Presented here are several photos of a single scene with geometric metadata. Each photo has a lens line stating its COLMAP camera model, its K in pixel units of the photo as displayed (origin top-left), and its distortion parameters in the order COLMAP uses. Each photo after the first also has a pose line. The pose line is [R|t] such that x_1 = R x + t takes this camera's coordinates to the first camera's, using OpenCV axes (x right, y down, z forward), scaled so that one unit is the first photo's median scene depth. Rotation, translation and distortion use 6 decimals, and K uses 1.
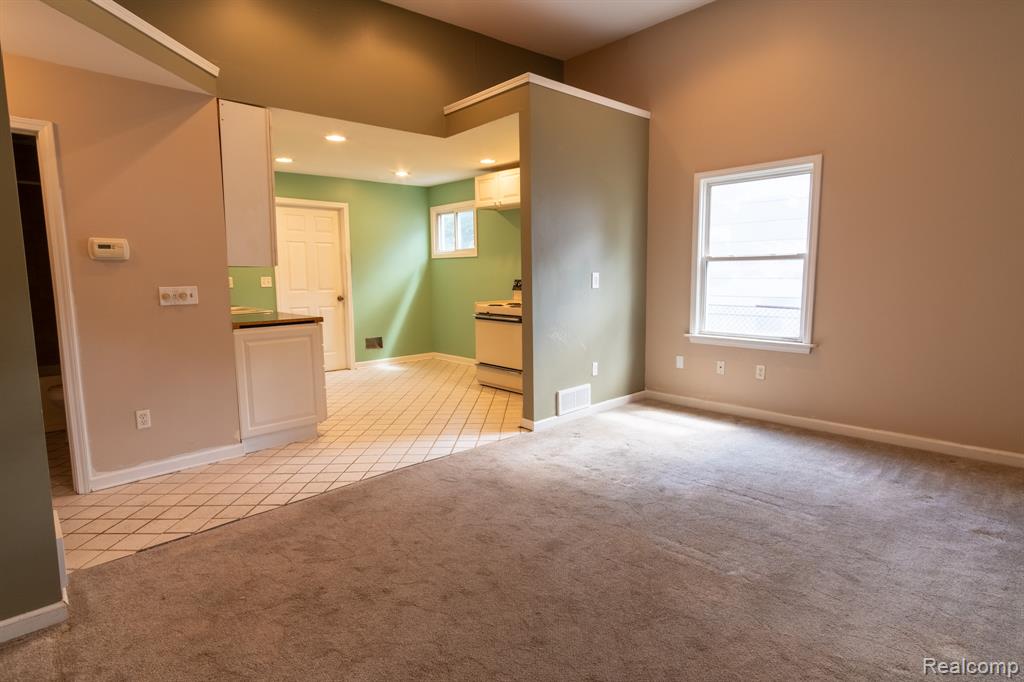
lens RADIAL K [[540.9, 0, 517.6], [0, 540.9, 337.4], [0, 0, 1]] dist [0.005884, 0.001277]
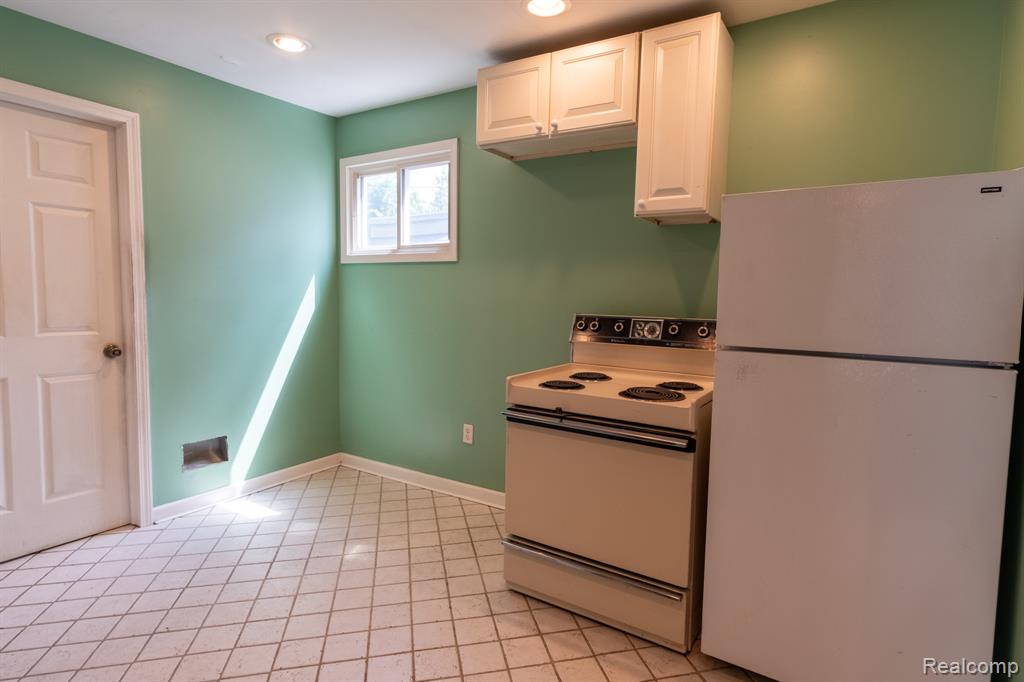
lens RADIAL K [[540.9, 0, 517.6], [0, 540.9, 337.4], [0, 0, 1]] dist [0.005884, 0.001277]
pose [[0.968220, 0.006381, 0.250017, -0.137045], [0.004049, 0.999144, -0.041180, -0.063671], [-0.250066, 0.040884, 0.967365, 0.530878]]
